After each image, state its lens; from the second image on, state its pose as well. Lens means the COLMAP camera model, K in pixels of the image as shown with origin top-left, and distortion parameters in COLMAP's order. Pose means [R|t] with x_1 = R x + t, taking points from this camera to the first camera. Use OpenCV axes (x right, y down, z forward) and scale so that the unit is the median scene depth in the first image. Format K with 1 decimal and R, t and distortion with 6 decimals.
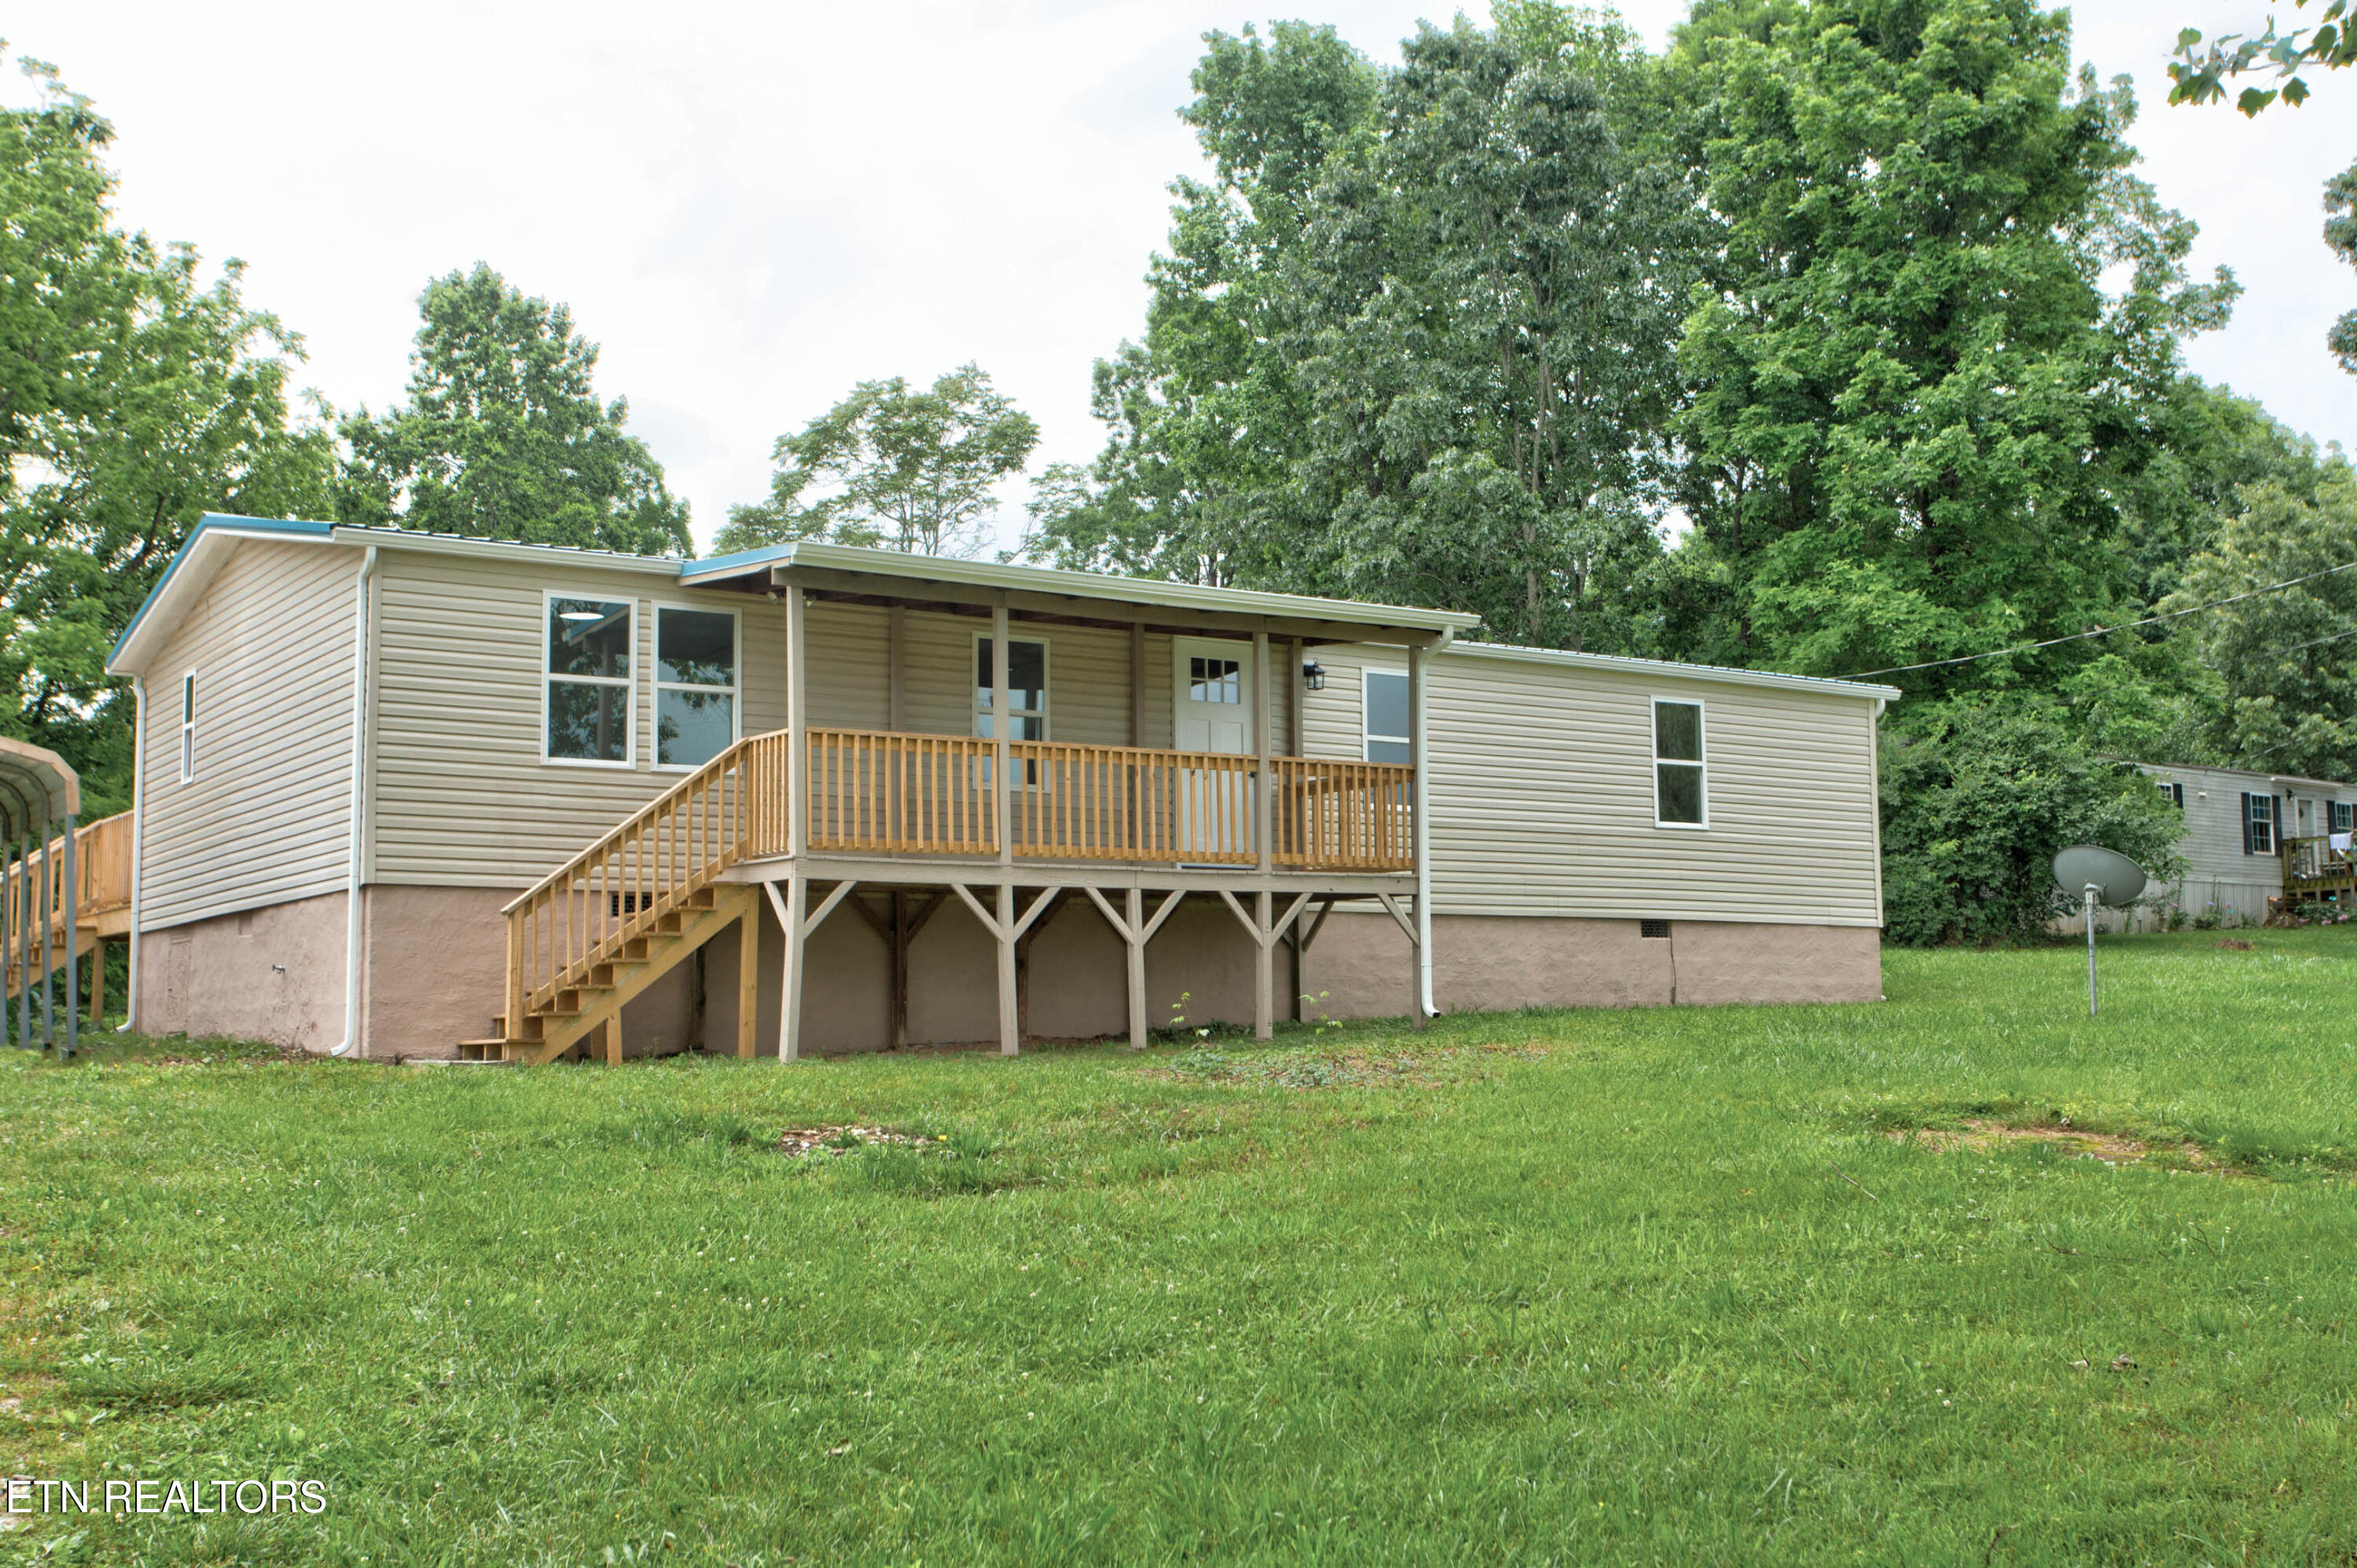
lens RADIAL K [[2626.7, 0, 1183.6], [0, 2626.7, 781.9], [0, 0, 1]] dist [0.043792, 0.000000]
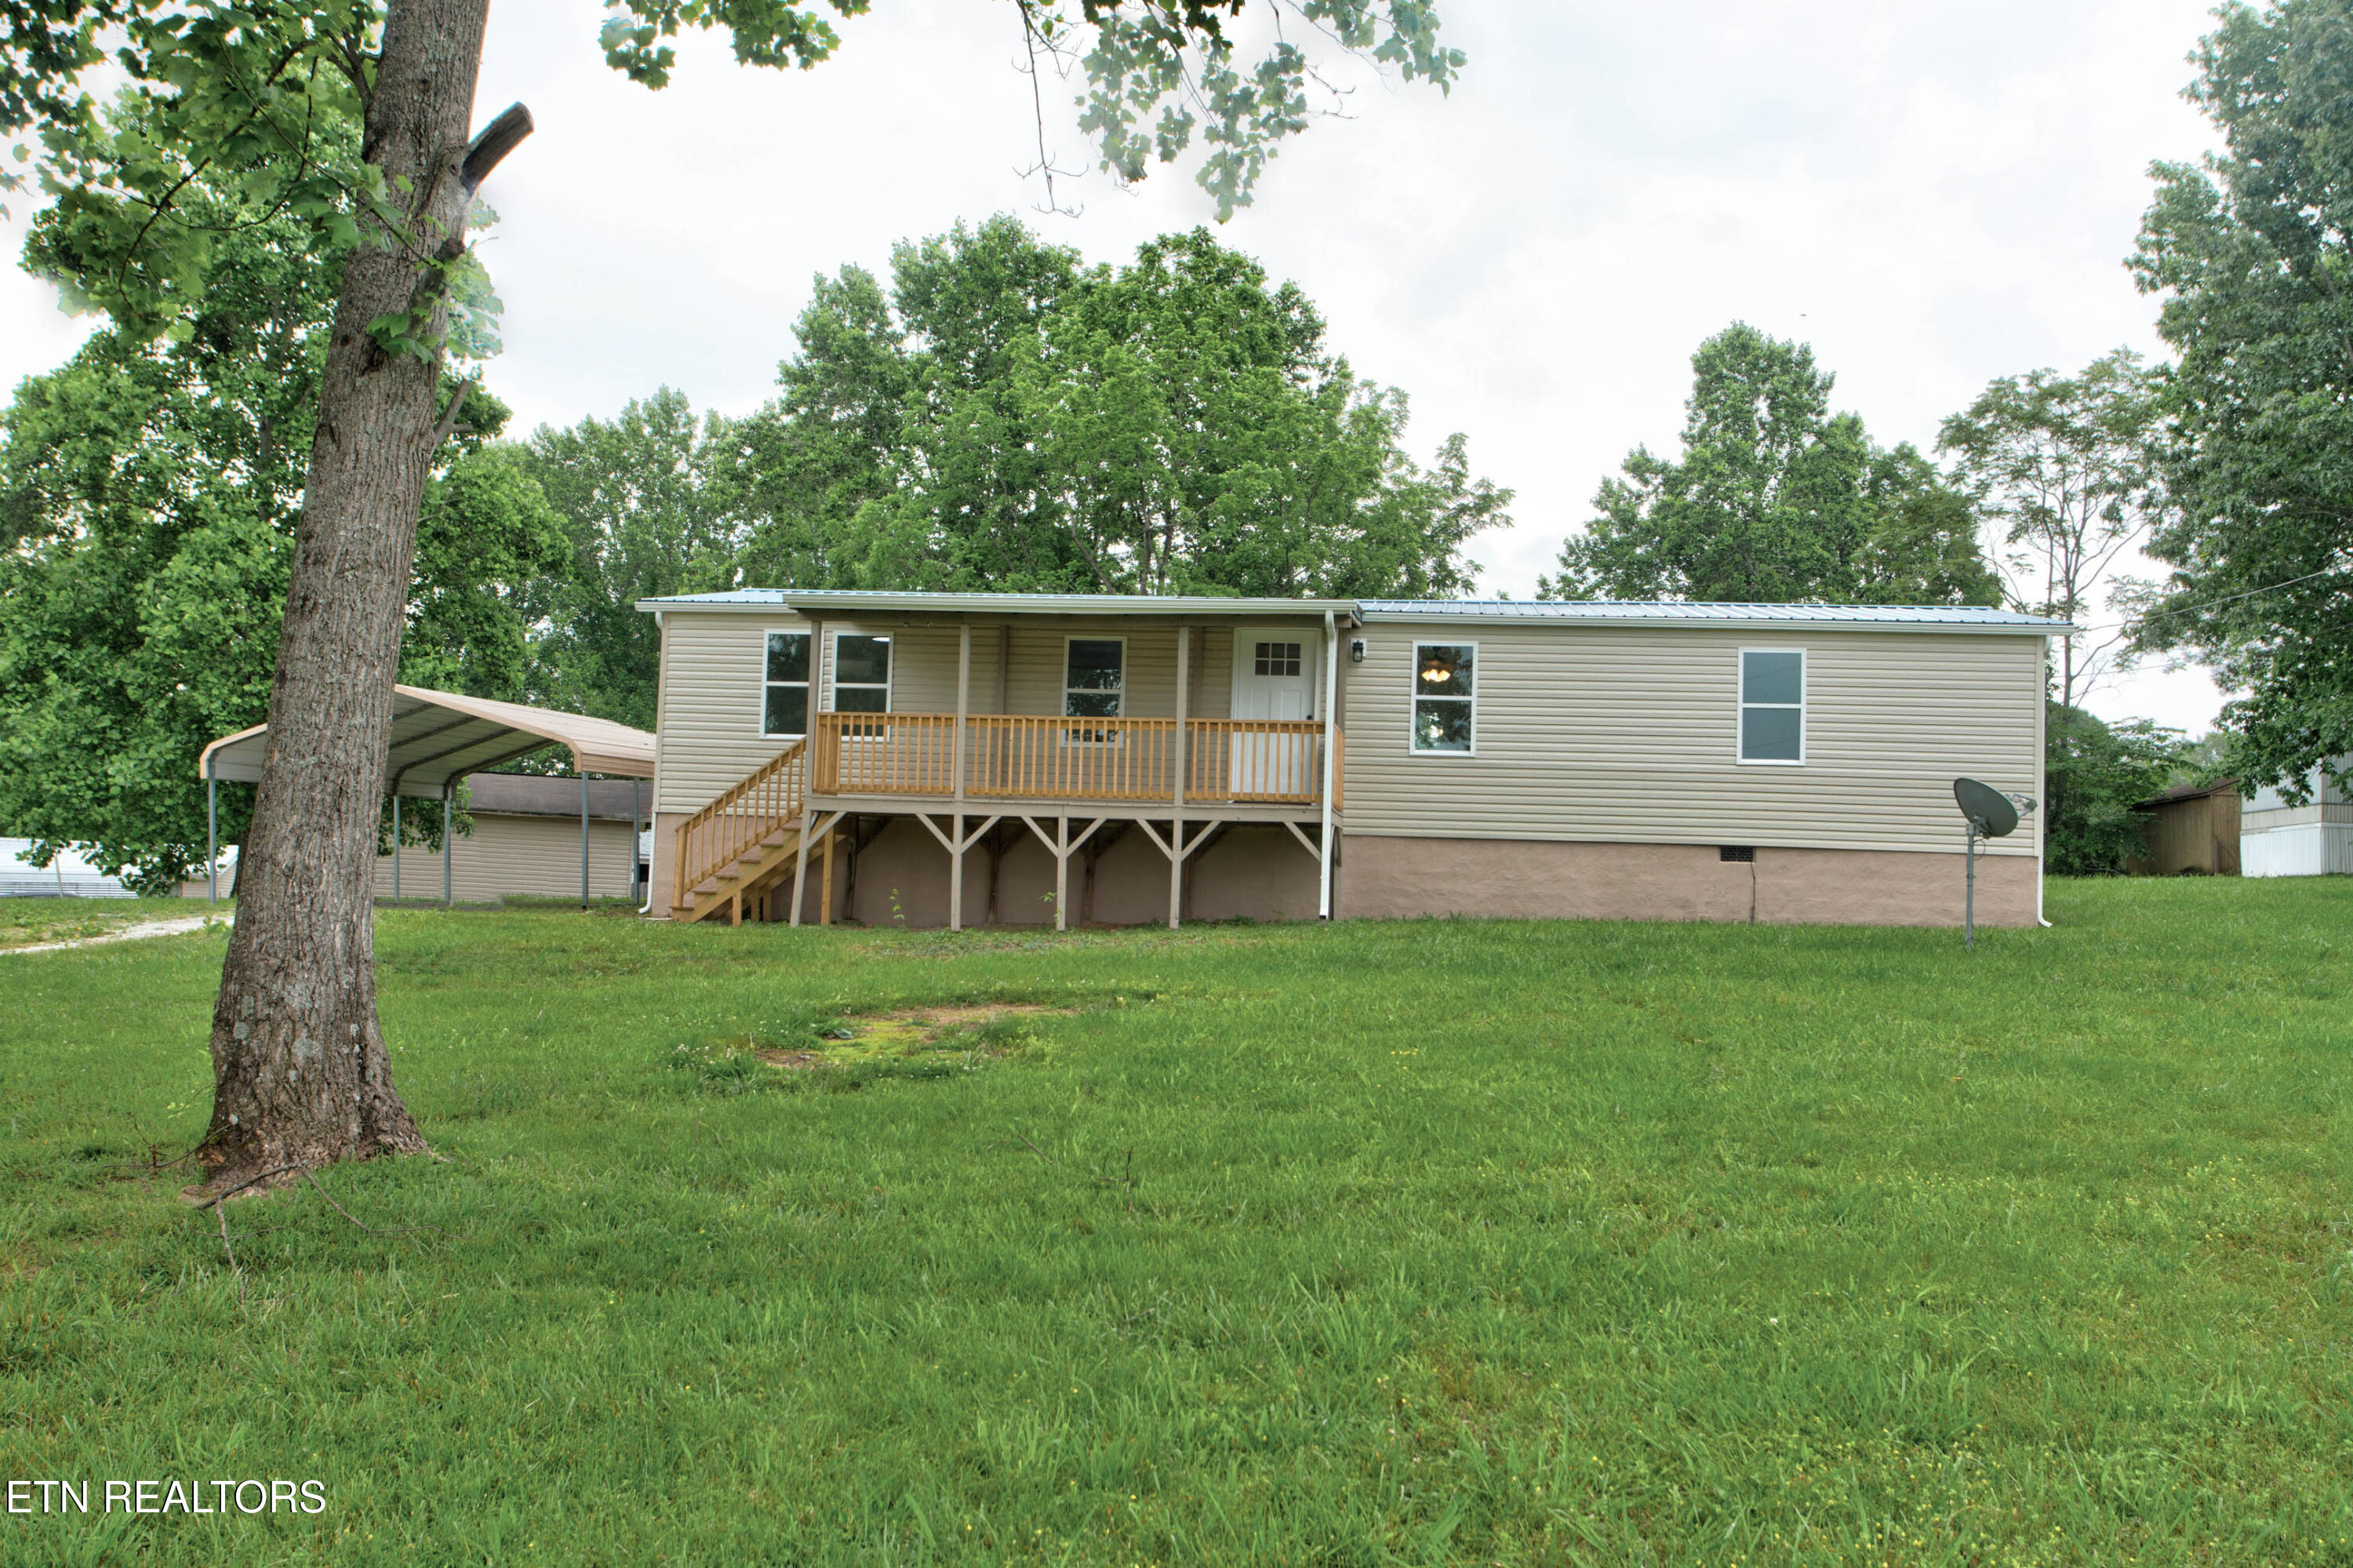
lens RADIAL K [[2092.5, 0, 1176.4], [0, 2092.5, 798.8], [0, 0, 1]] dist [-0.004385, -0.004043]
pose [[0.737723, -0.001099, -0.675102, 0.569282], [0.025414, 0.999335, 0.026144, 0.002213], [0.674625, -0.036444, 0.737261, 0.161732]]
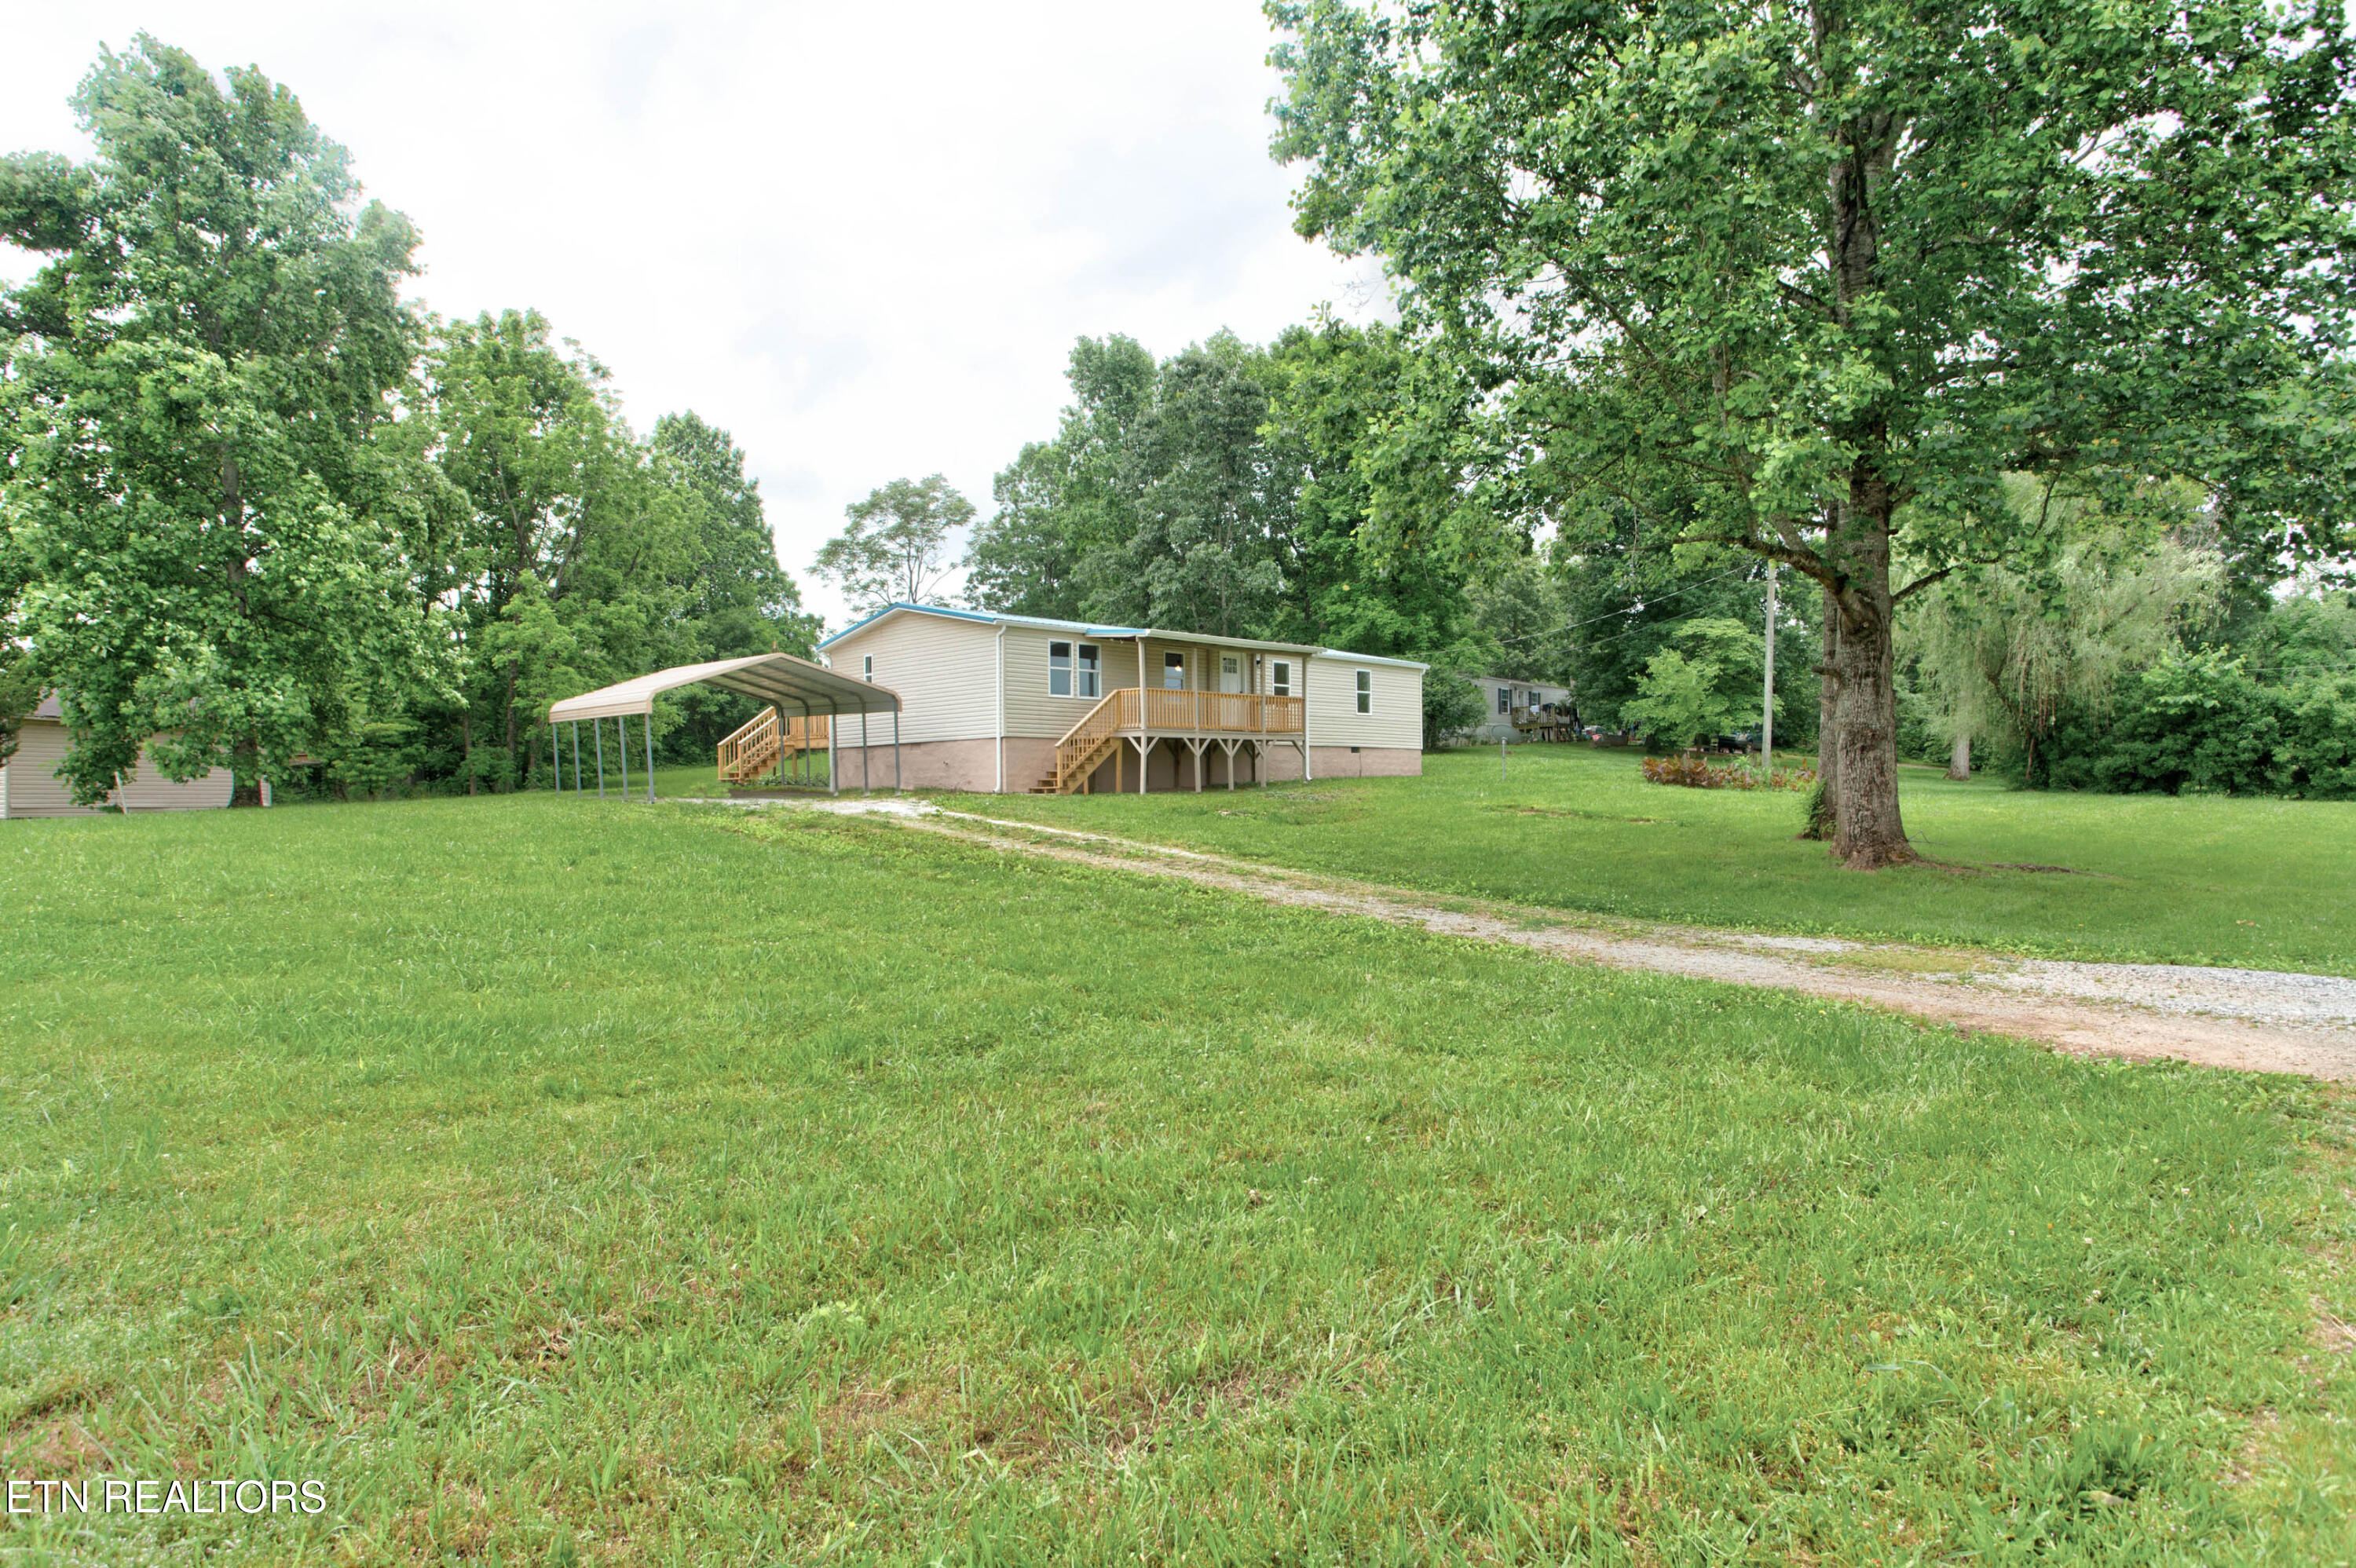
lens RADIAL K [[1406.1, 0, 1171.6], [0, 1406.1, 788.2], [0, 0, 1]] dist [0.023847, -0.000094]
pose [[0.980946, 0.001194, 0.194275, -0.298438], [-0.019888, 0.995345, 0.094301, -0.041343], [-0.193258, -0.096368, 0.976404, -0.445003]]
